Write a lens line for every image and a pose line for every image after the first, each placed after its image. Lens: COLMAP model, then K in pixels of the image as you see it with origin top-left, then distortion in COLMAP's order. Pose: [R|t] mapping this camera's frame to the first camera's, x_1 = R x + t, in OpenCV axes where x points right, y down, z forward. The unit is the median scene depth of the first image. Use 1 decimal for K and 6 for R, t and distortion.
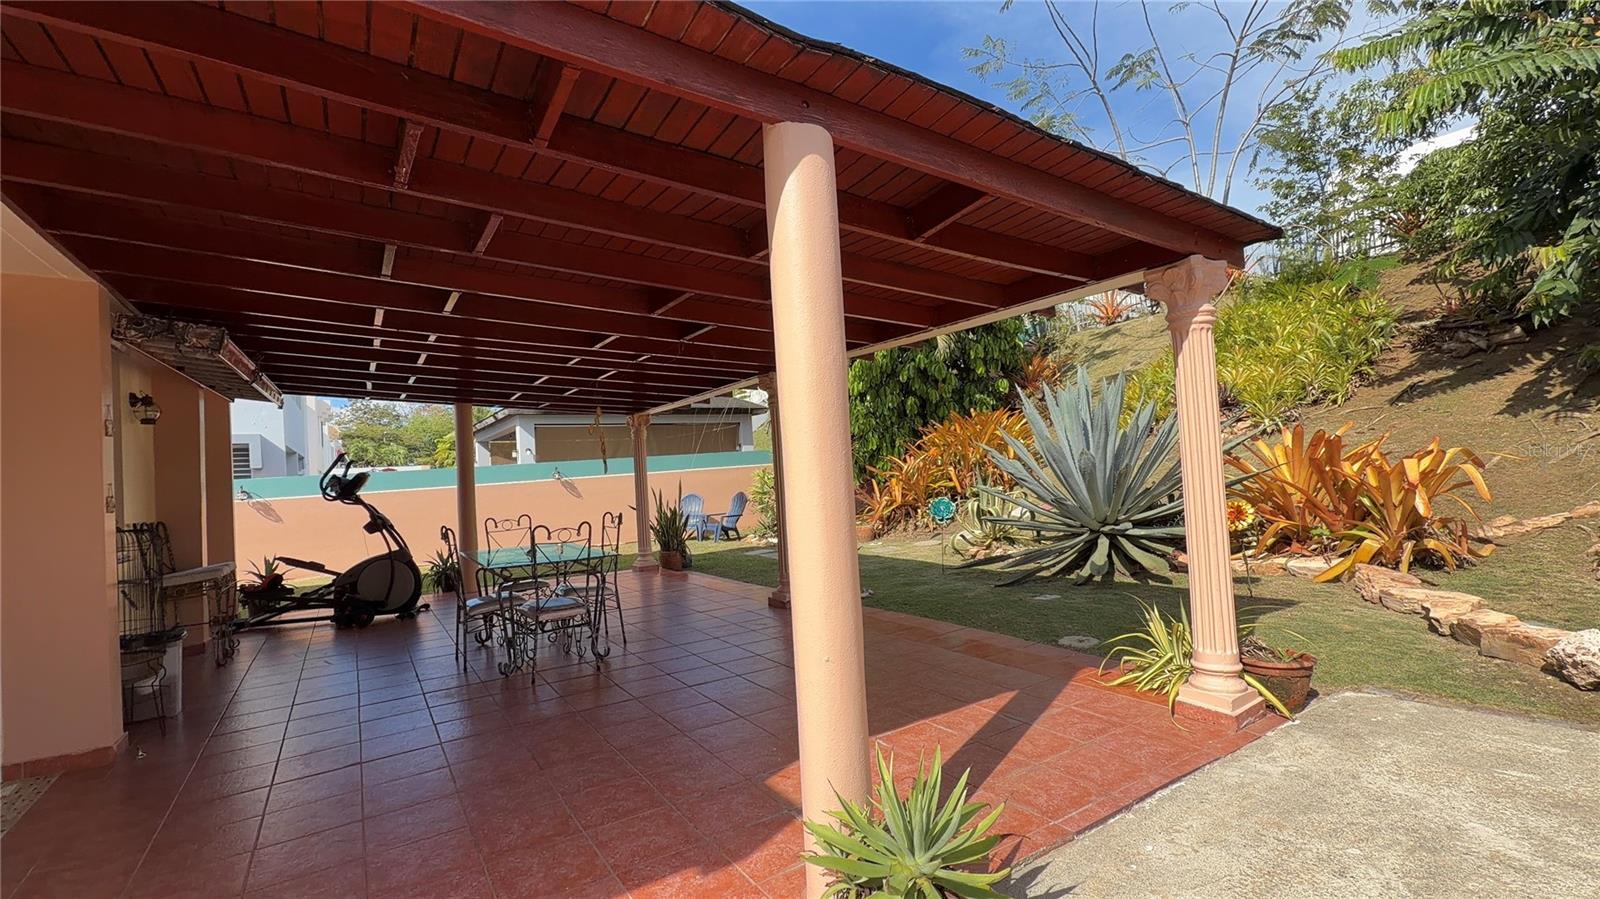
lens RADIAL K [[691.8, 0, 802.0], [0, 691.8, 443.5], [0, 0, 1]] dist [-0.005808, 0.005810]
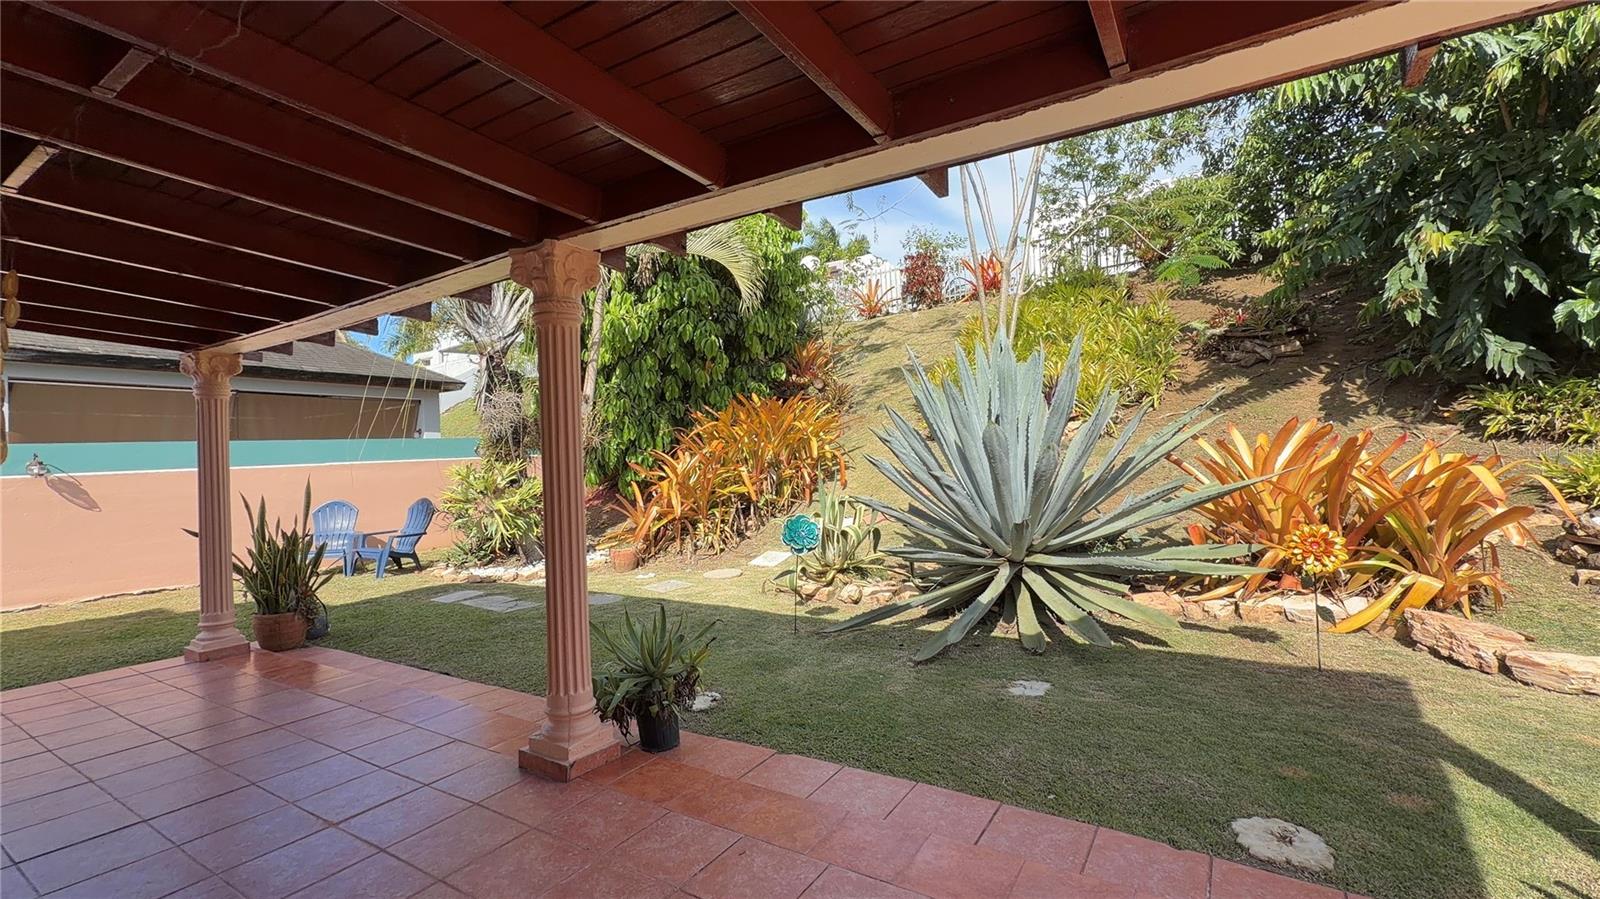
lens RADIAL K [[691.8, 0, 795.8], [0, 691.8, 450.4], [0, 0, 1]] dist [-0.005808, 0.005810]
pose [[0.912972, 0.029076, 0.406986, -0.046307], [-0.032713, 0.999463, 0.001979, 0.015289], [-0.406709, -0.015120, 0.913432, 0.342236]]
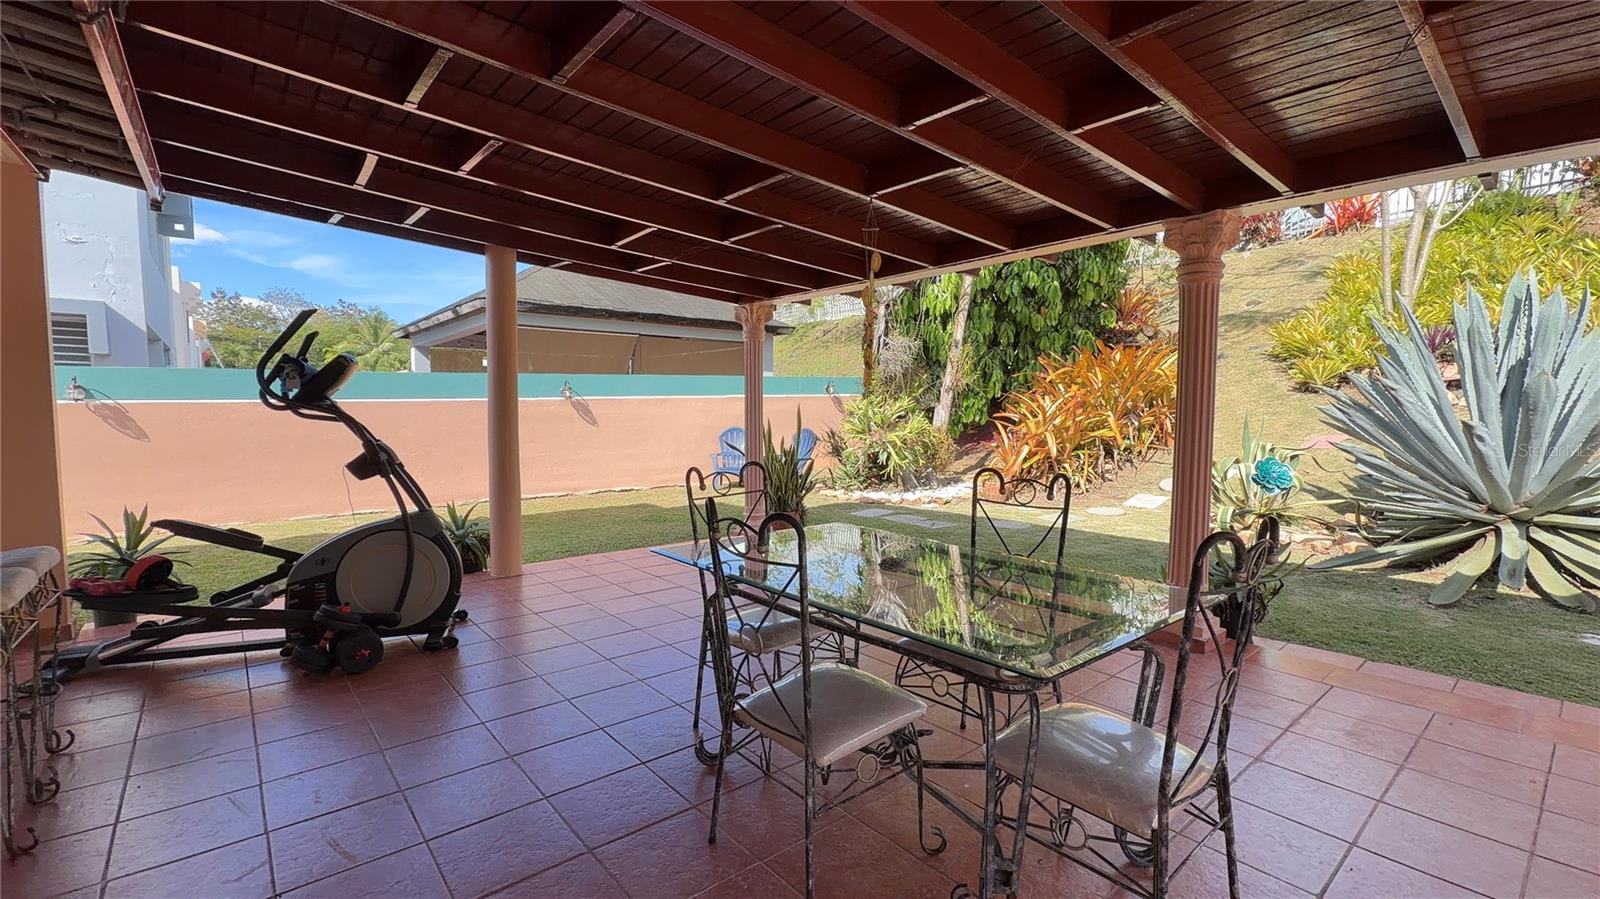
lens RADIAL K [[691.8, 0, 807.6], [0, 691.8, 445.7], [0, 0, 1]] dist [-0.005808, 0.005810]
pose [[0.990146, 0.050279, 0.130702, -0.258365], [-0.062050, 0.994220, 0.087610, 0.029763], [-0.125542, -0.094857, 0.987543, 0.324979]]
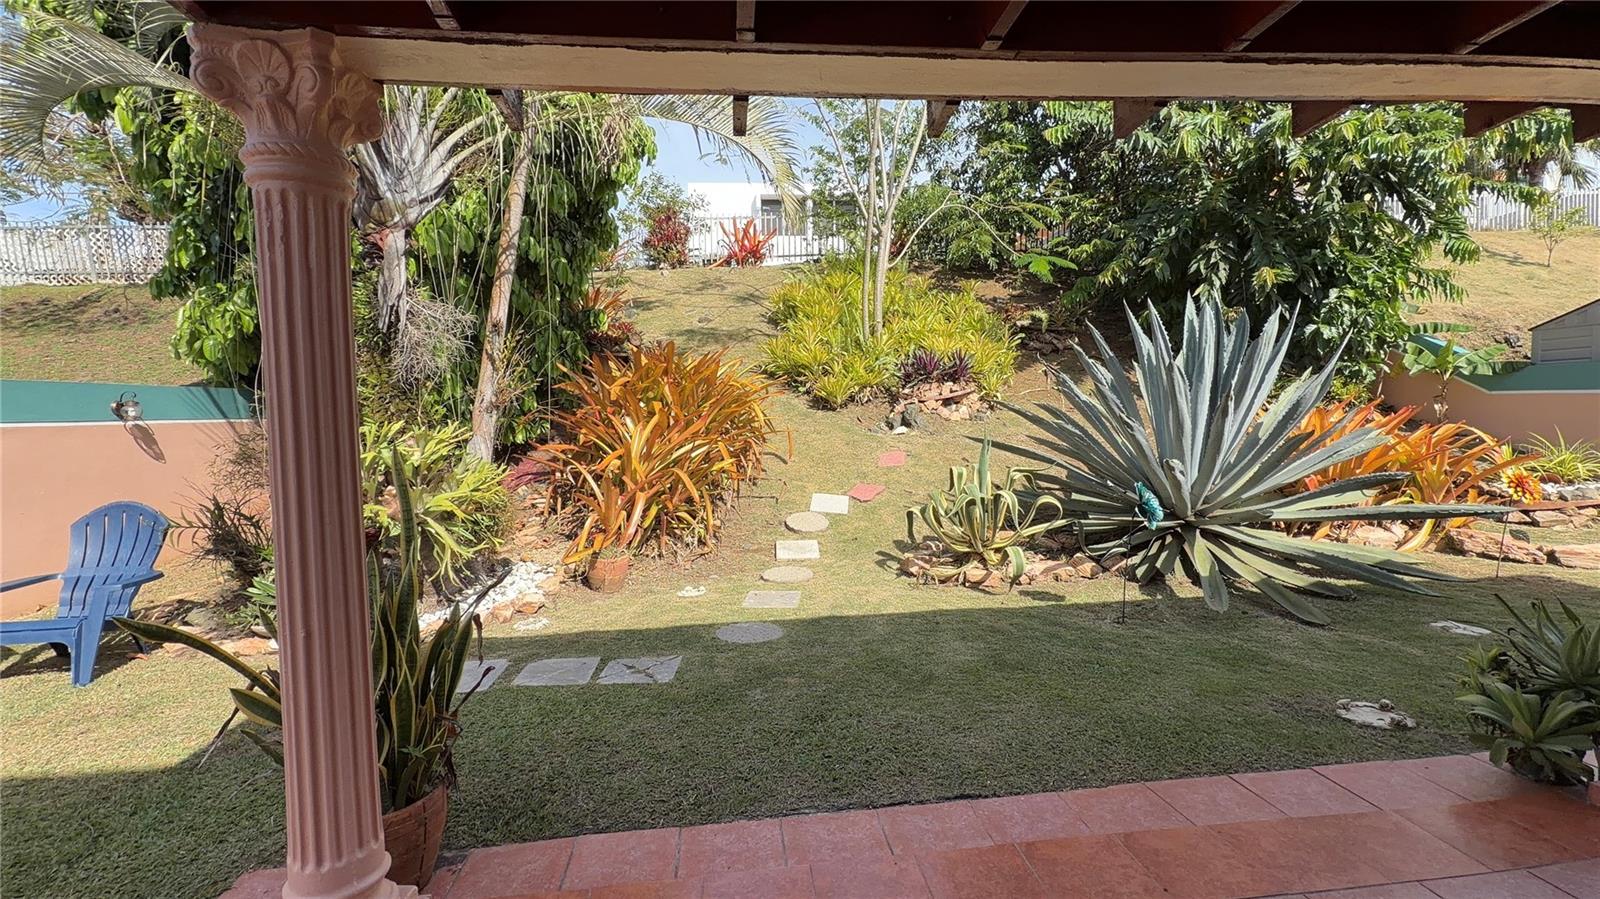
lens RADIAL K [[691.8, 0, 804.9], [0, 691.8, 446.8], [0, 0, 1]] dist [-0.005808, 0.005810]
pose [[0.459183, 0.012012, 0.888260, -0.313476], [-0.033782, 0.999421, 0.003949, 0.045293], [-0.887699, -0.031821, 0.459323, 0.785579]]
